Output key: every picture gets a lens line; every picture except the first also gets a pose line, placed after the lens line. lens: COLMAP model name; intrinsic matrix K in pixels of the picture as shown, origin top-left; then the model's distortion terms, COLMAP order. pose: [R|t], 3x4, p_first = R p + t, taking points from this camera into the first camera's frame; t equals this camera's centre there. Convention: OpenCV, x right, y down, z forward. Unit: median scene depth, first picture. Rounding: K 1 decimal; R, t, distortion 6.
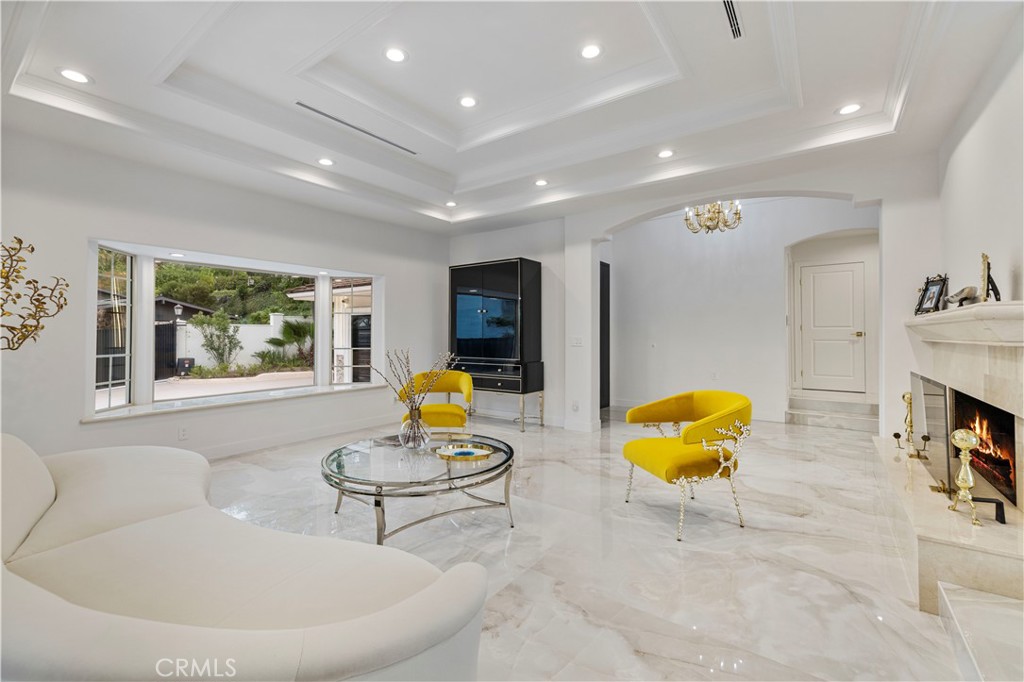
lens RADIAL K [[433.9, 0, 506.3], [0, 433.9, 324.6], [0, 0, 1]] dist [0.009767, 0.001330]
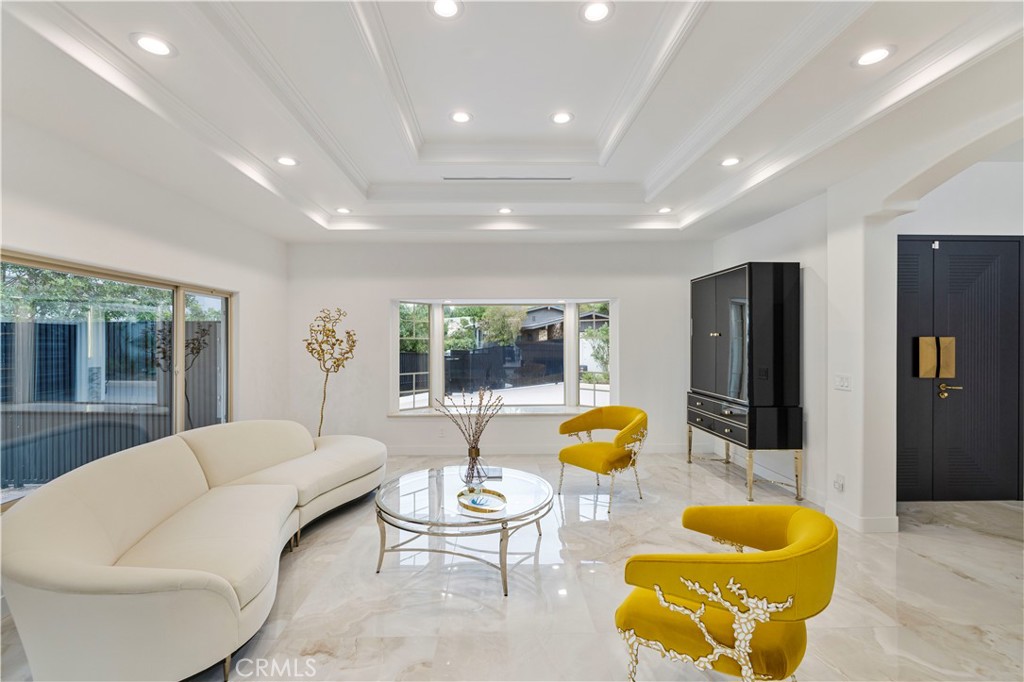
lens RADIAL K [[449.8, 0, 511.0], [0, 449.8, 341.7], [0, 0, 1]] dist [-0.003749, 0.000157]
pose [[0.623864, 0.000716, -0.781532, 0.379800], [0.020416, 0.999643, 0.017213, -0.043040], [0.781266, -0.026694, 0.623627, 0.214491]]
